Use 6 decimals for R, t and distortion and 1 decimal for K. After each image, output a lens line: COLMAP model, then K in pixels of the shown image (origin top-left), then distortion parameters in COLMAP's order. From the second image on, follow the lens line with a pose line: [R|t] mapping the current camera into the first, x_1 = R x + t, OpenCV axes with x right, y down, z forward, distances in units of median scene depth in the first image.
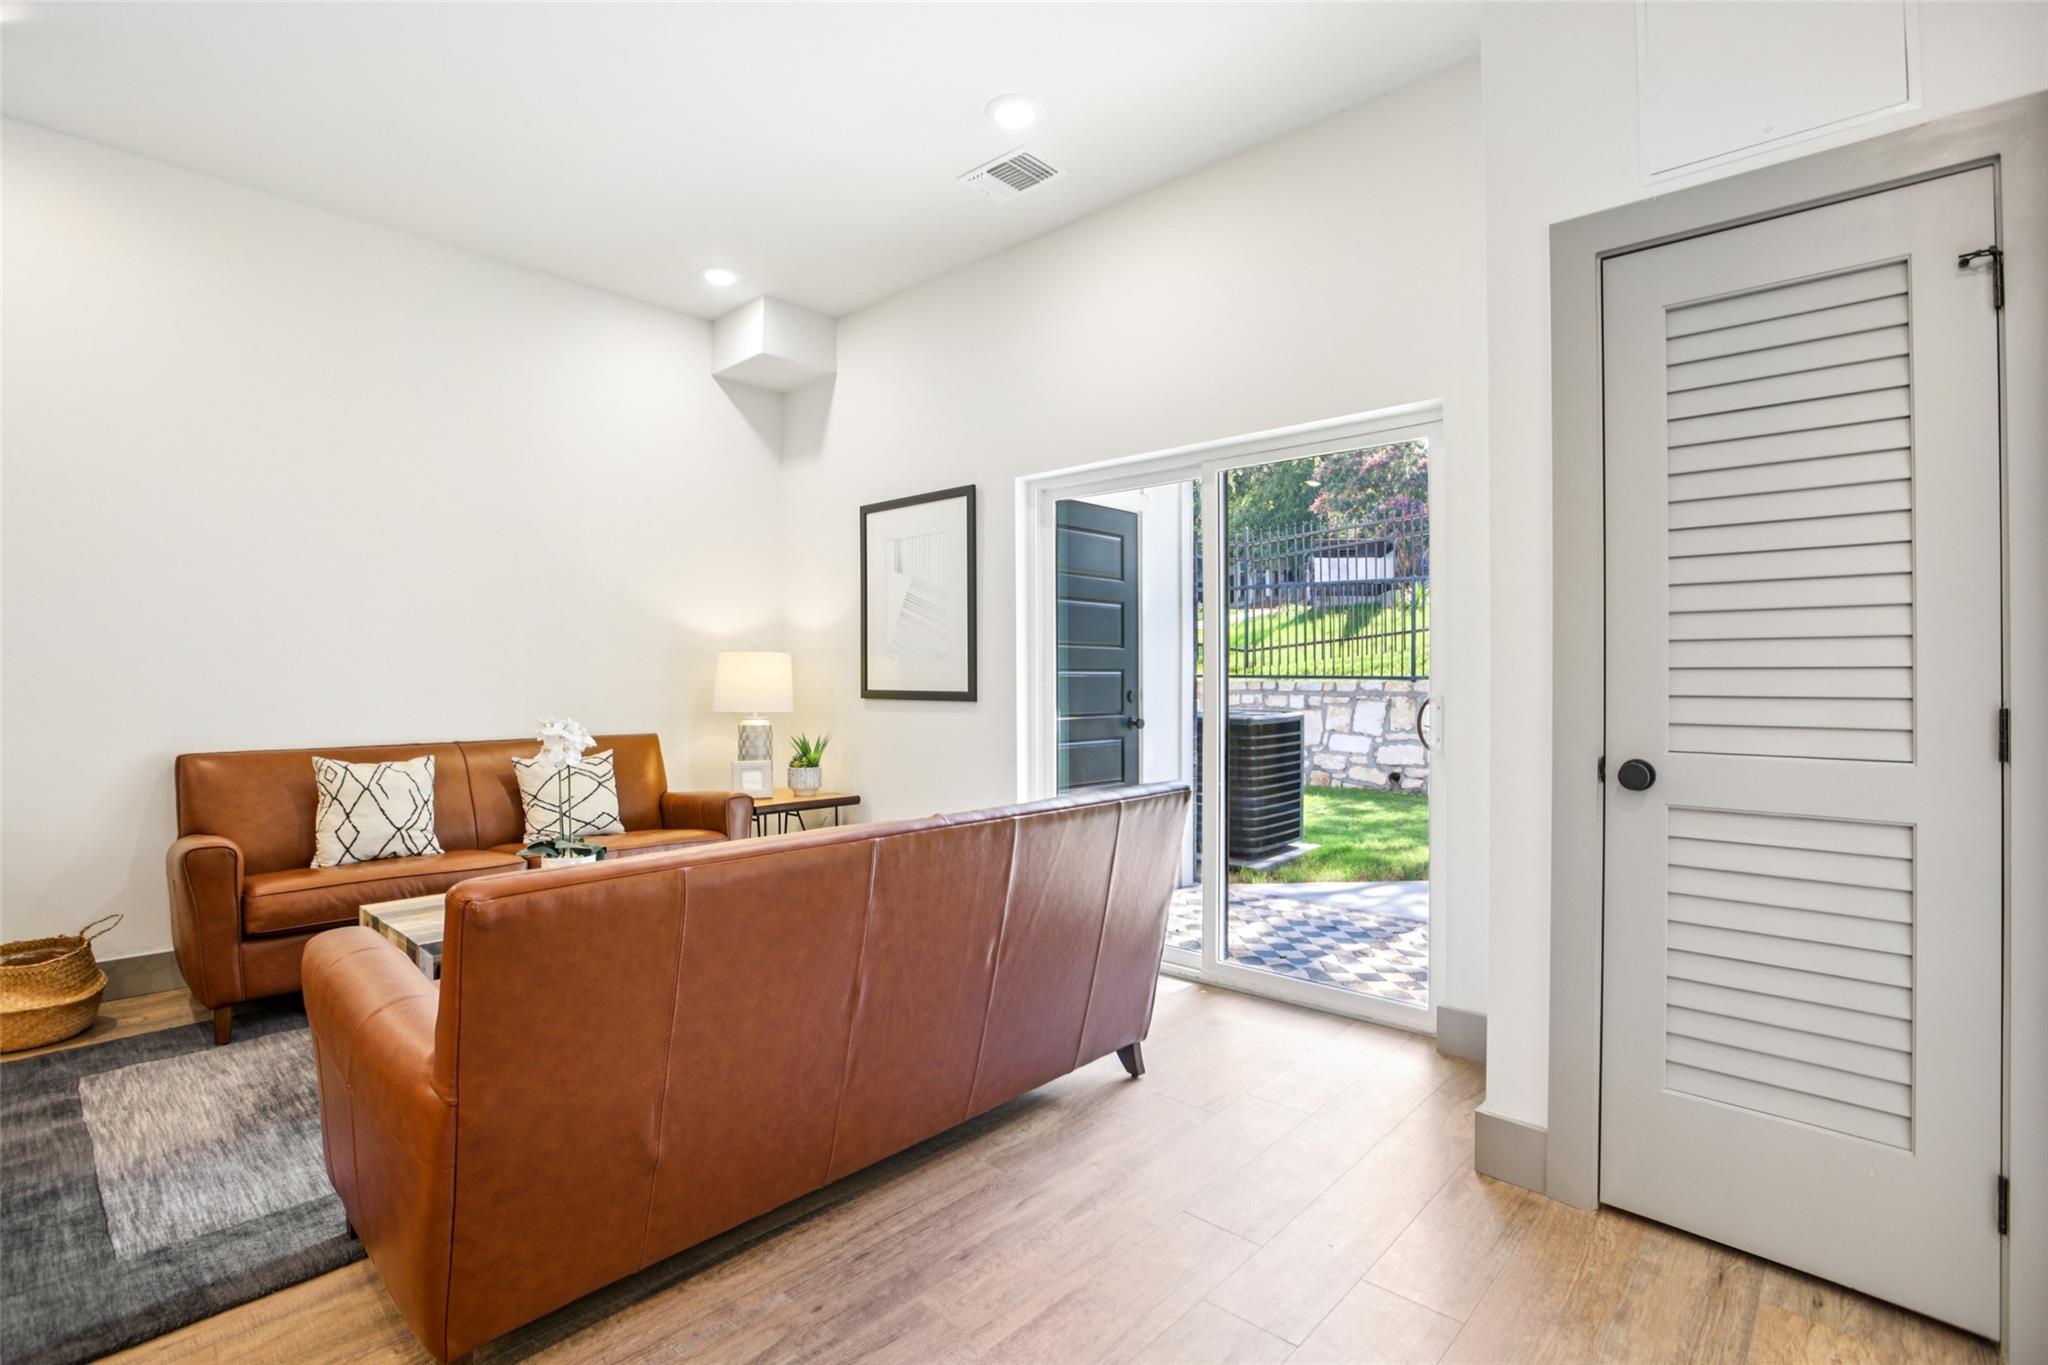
lens RADIAL K [[978.1, 0, 1012.9], [0, 978.1, 669.6], [0, 0, 1]] dist [-0.039271, 0.016396]
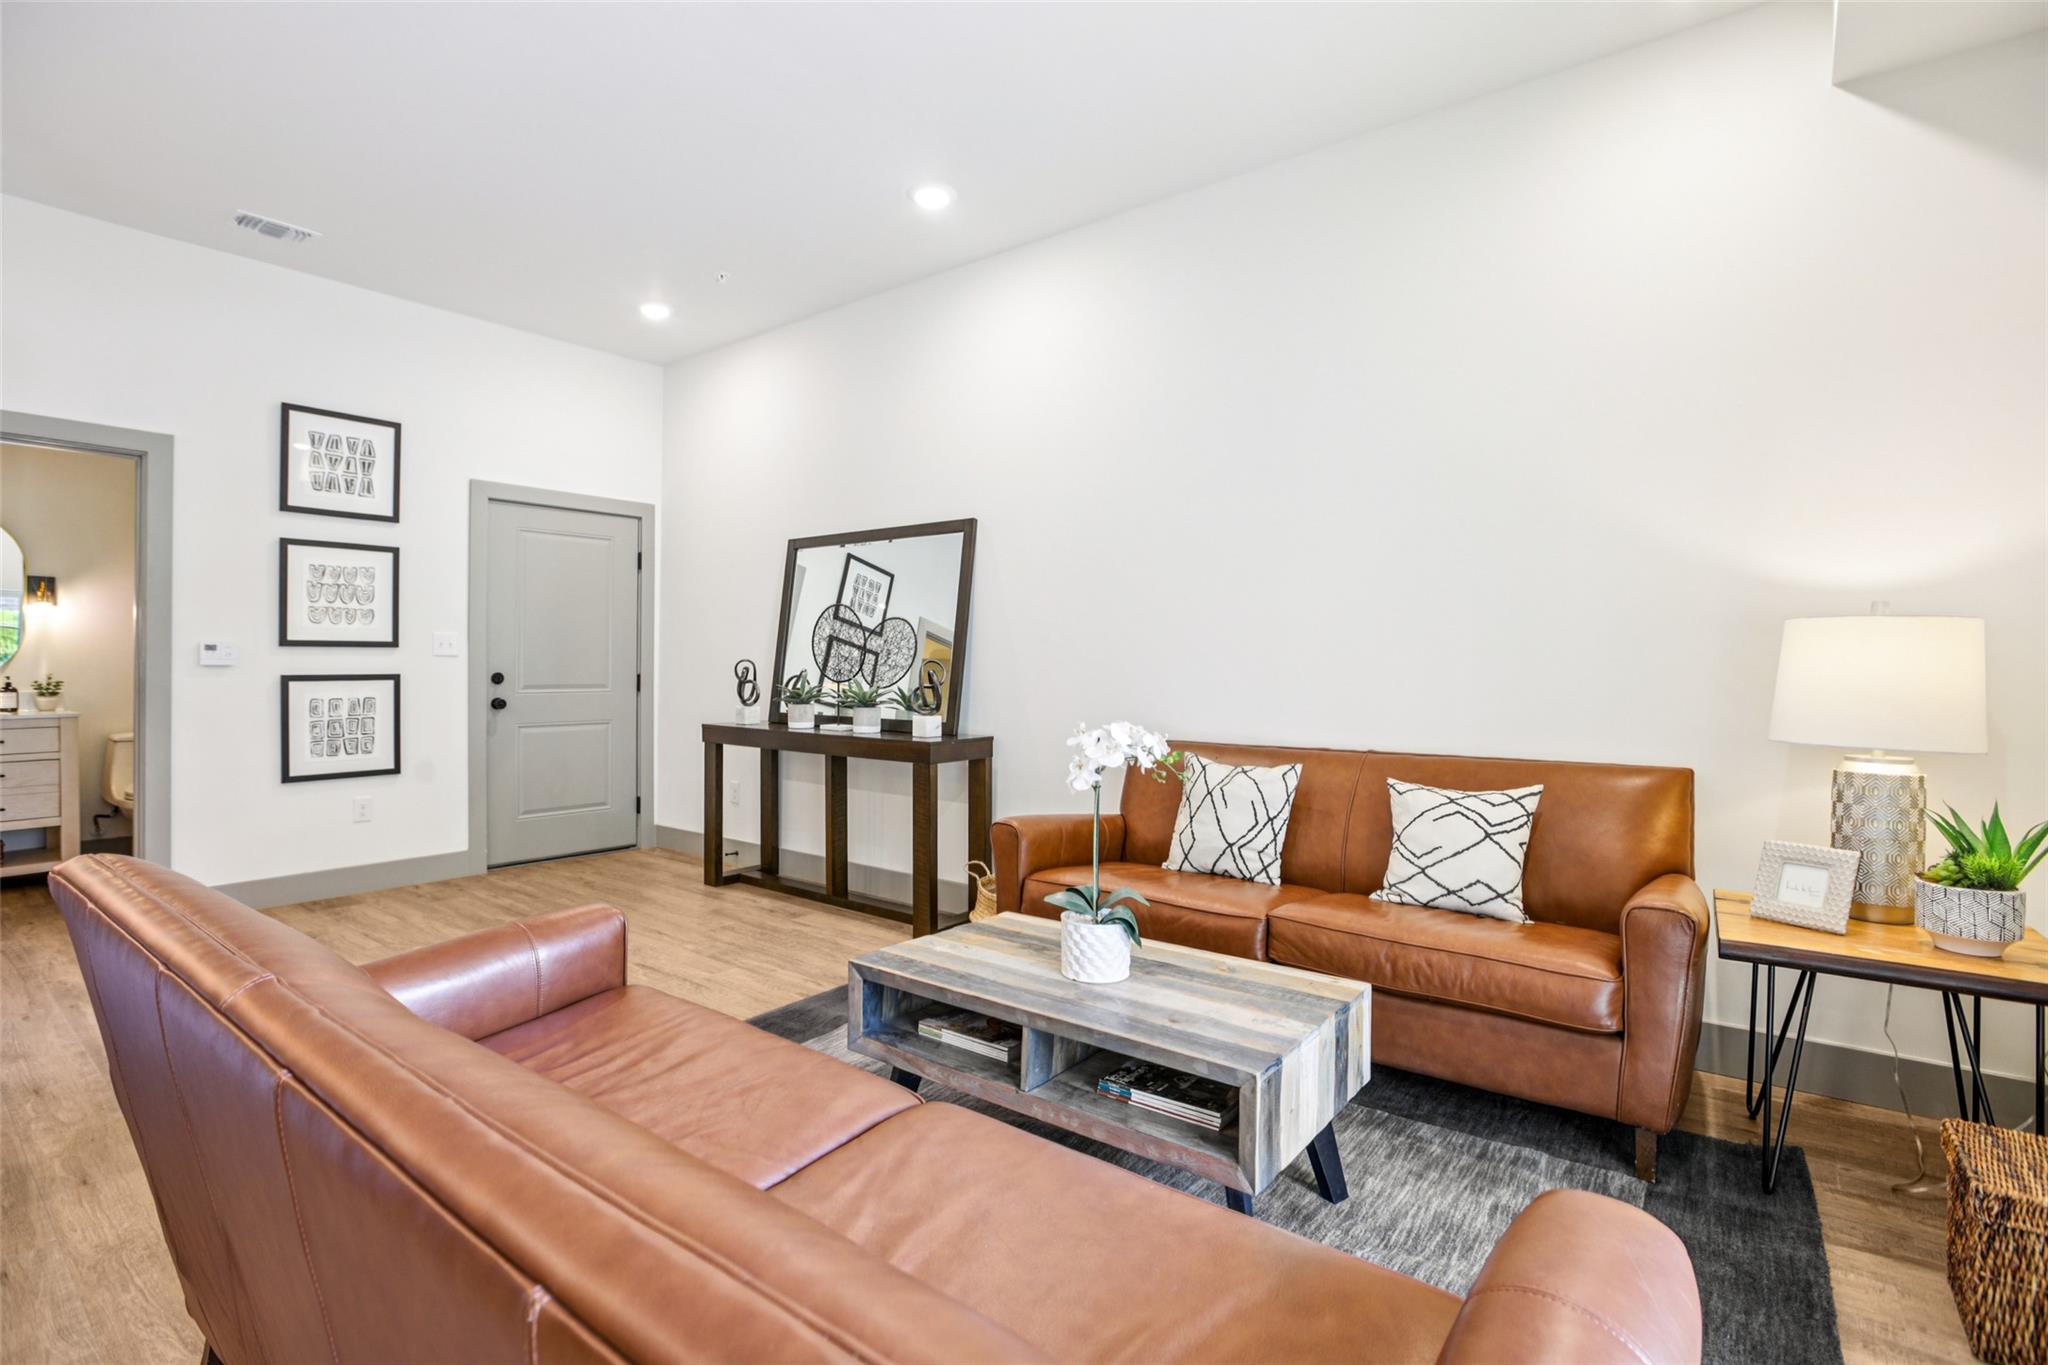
lens RADIAL K [[978.1, 0, 1012.9], [0, 978.1, 669.6], [0, 0, 1]] dist [-0.039271, 0.016396]
pose [[0.089803, 0.000321, -0.995960, 0.209039], [0.003697, 0.999993, 0.000655, 0.007320], [0.995953, -0.003741, 0.089801, 0.716180]]
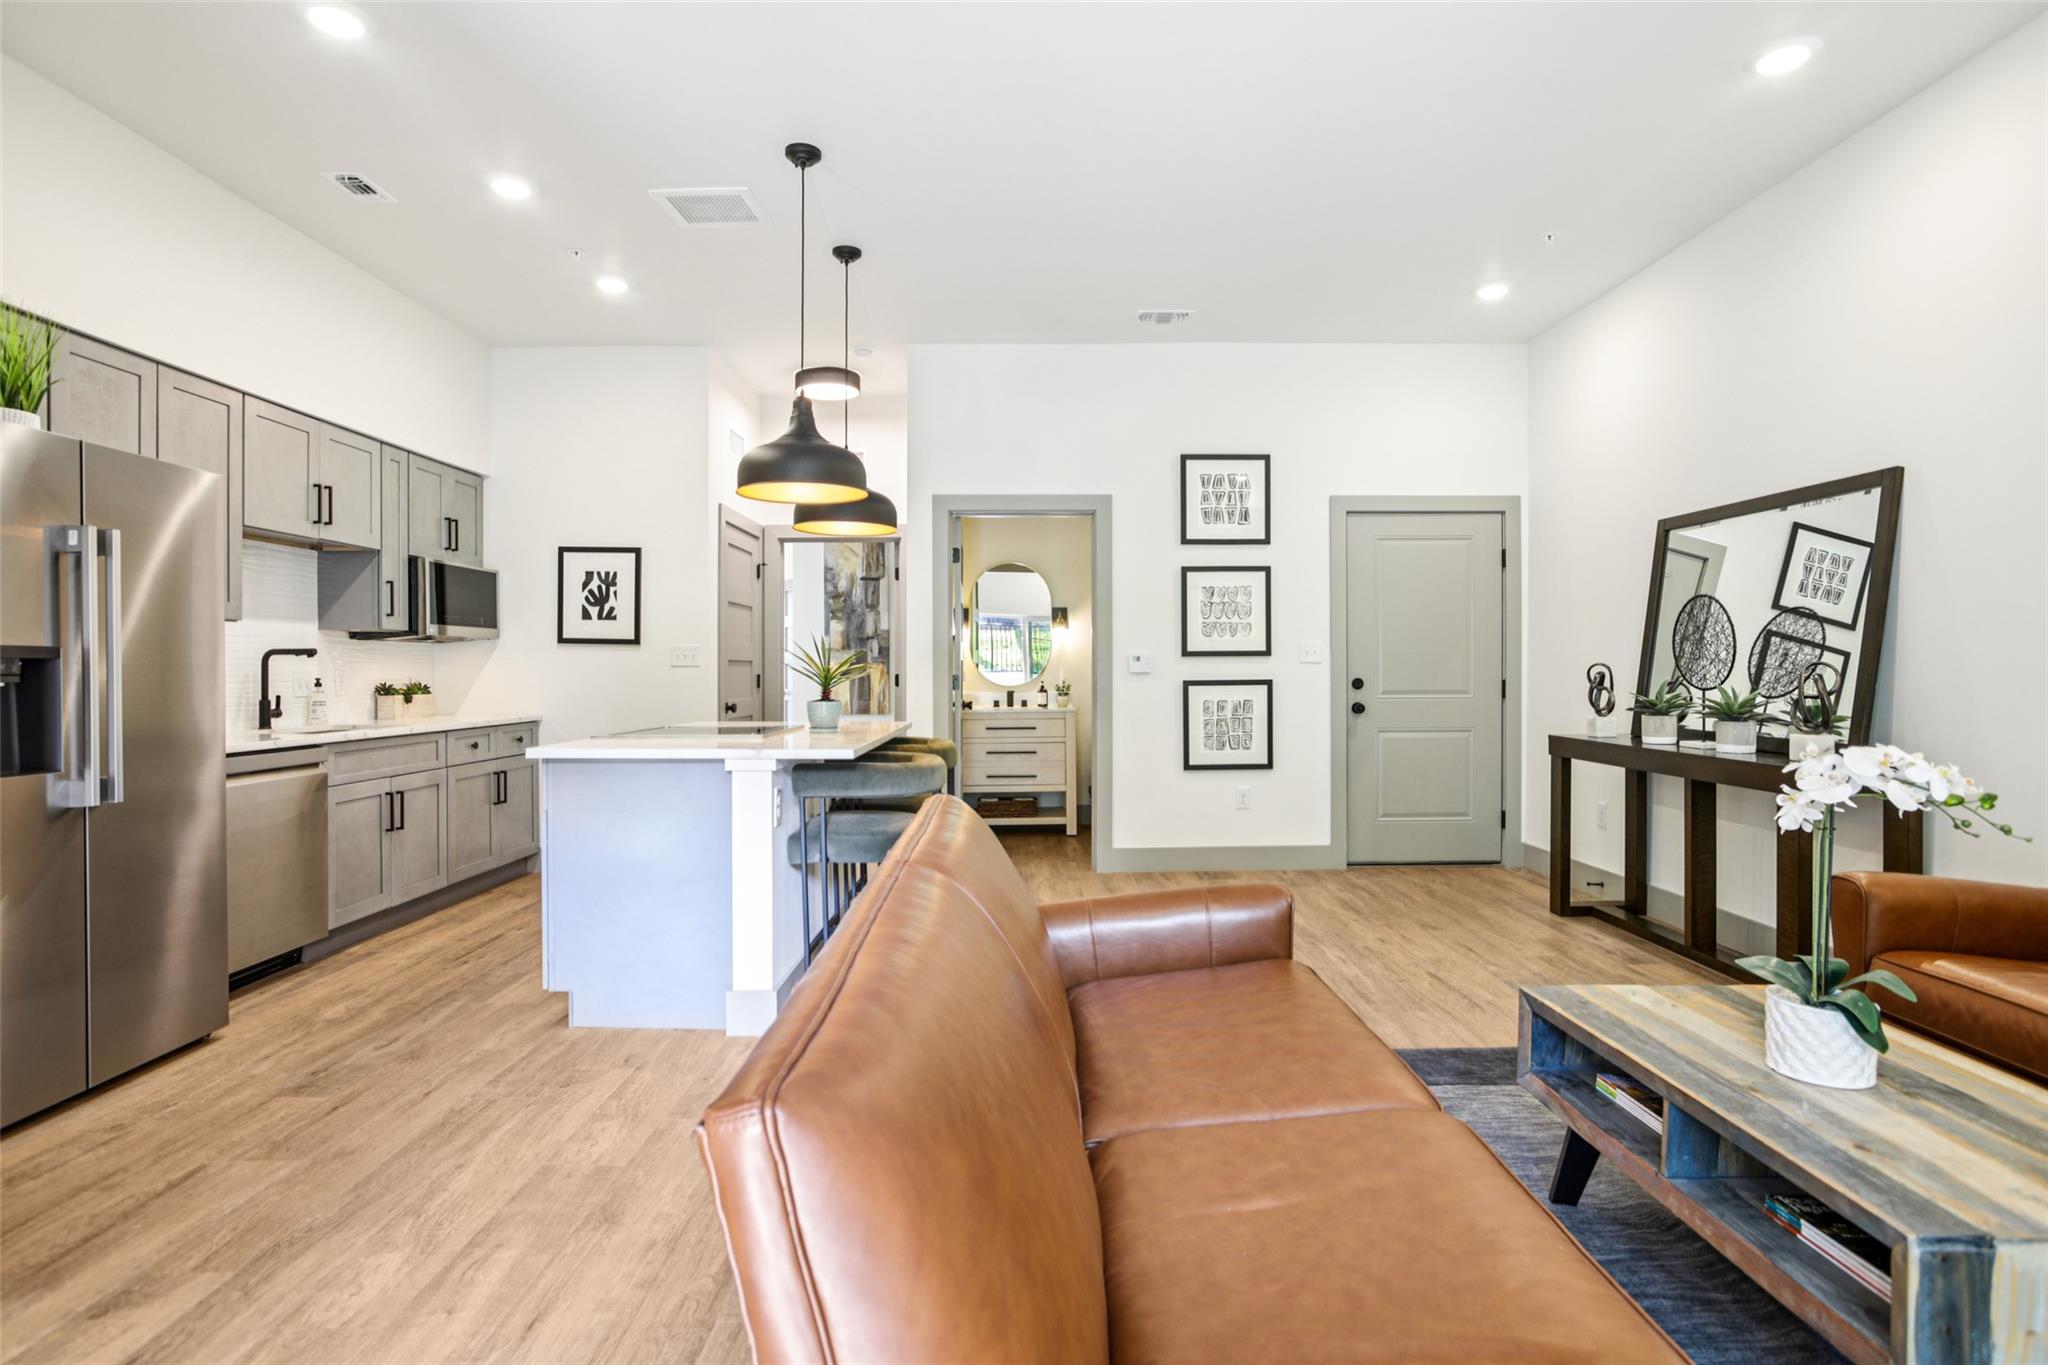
lens RADIAL K [[1055.1, 0, 1024.0], [0, 1055.1, 682.5], [0, 0, 1]] dist [0.001005, 0.000917]
pose [[-0.706437, 0.007399, -0.707737, 0.229288], [0.006636, 0.999971, 0.003831, 0.006854], [0.707745, -0.001990, -0.706466, 0.884333]]
